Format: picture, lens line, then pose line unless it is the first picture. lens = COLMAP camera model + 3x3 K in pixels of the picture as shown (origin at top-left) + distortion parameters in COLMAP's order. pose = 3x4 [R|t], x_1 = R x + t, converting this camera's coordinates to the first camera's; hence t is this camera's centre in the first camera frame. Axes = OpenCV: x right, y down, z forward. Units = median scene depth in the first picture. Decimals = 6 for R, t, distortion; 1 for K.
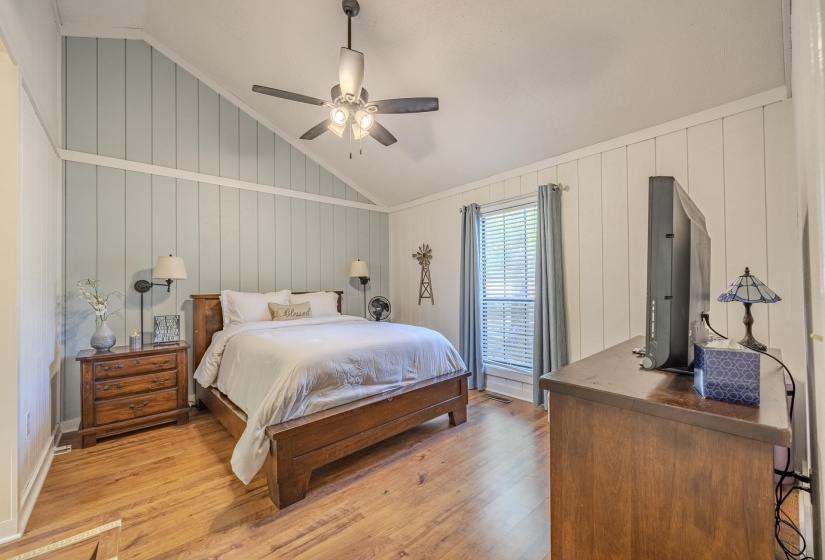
lens RADIAL K [[328.0, 0, 409.2], [0, 328.0, 283.5], [0, 0, 1]] dist [0.000141, -0.000170]
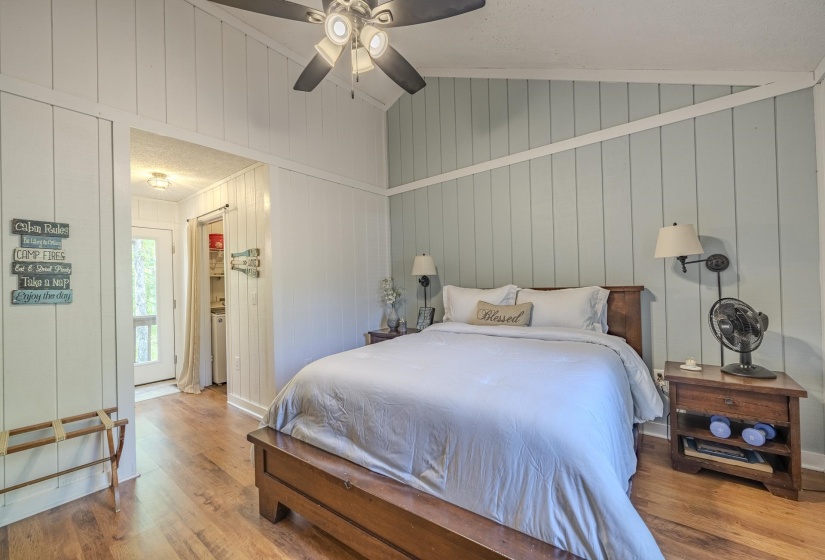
lens RADIAL K [[339.0, 0, 411.7], [0, 339.0, 276.3], [0, 0, 1]] dist [0.000837, 0.000072]
pose [[0.180112, -0.010182, -0.983593, 0.505084], [0.037587, 0.999287, -0.003462, -0.009963], [0.982928, -0.036346, 0.180367, 0.916411]]
